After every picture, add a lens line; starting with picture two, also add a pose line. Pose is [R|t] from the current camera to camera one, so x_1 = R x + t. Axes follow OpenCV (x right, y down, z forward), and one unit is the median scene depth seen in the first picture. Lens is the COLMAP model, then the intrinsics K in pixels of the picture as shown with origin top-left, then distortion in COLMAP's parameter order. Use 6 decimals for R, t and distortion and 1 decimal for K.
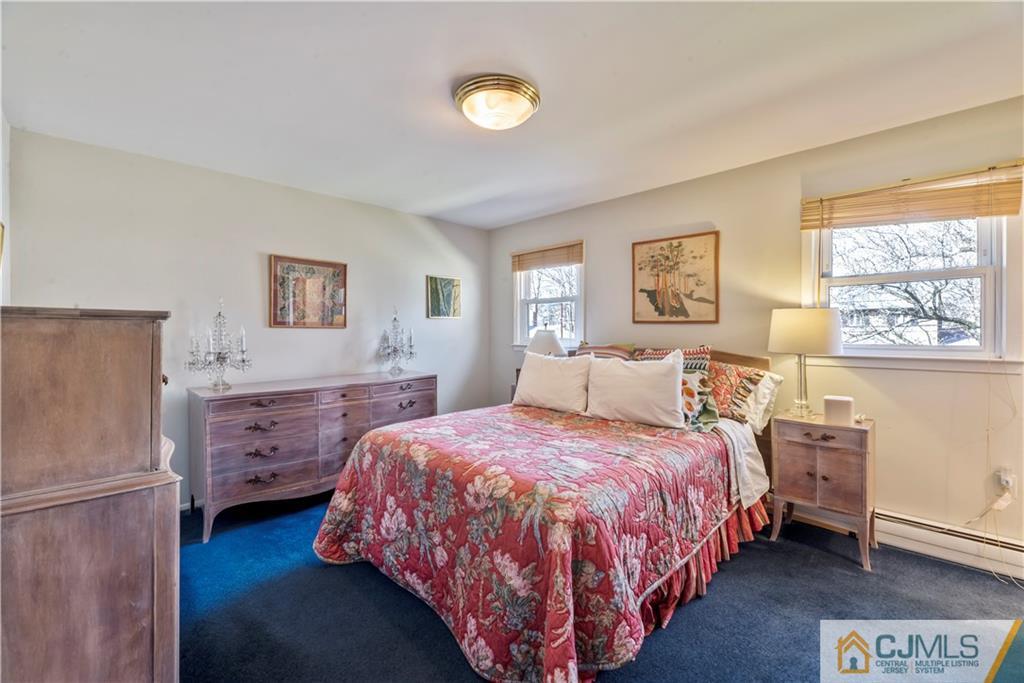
lens RADIAL K [[424.8, 0, 510.5], [0, 424.8, 330.3], [0, 0, 1]] dist [0.000548, 0.000040]
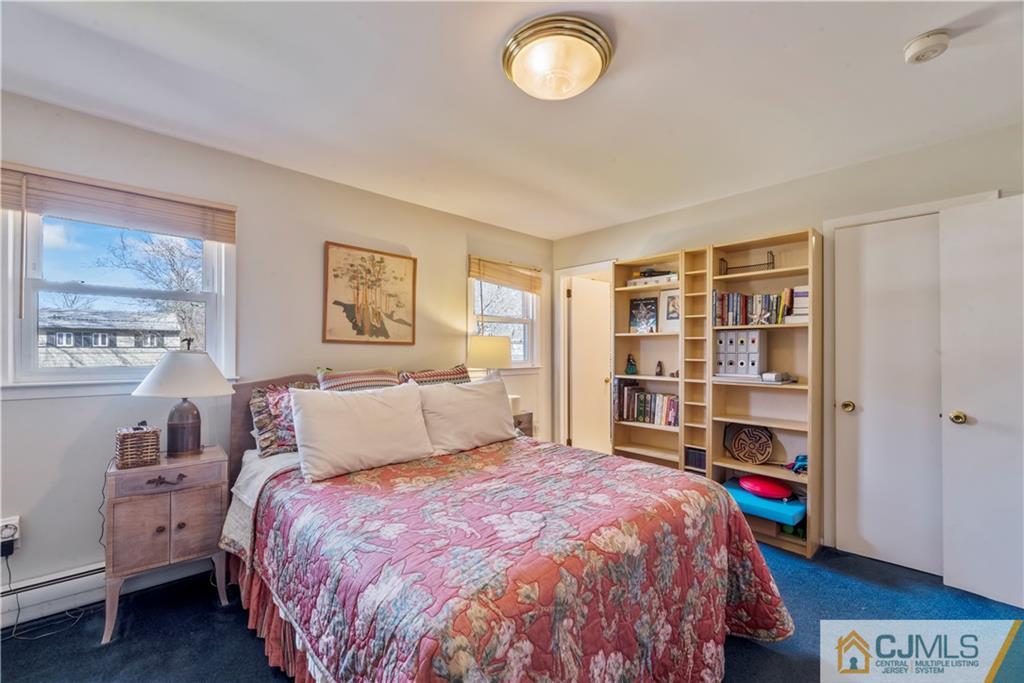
lens RADIAL K [[418.8, 0, 509.5], [0, 418.8, 347.0], [0, 0, 1]] dist [-0.001136, -0.000260]
pose [[0.027343, 0.010358, 0.999572, -0.521184], [-0.001331, 0.999946, -0.010325, -0.000799], [-0.999625, -0.001048, 0.027356, 0.691253]]
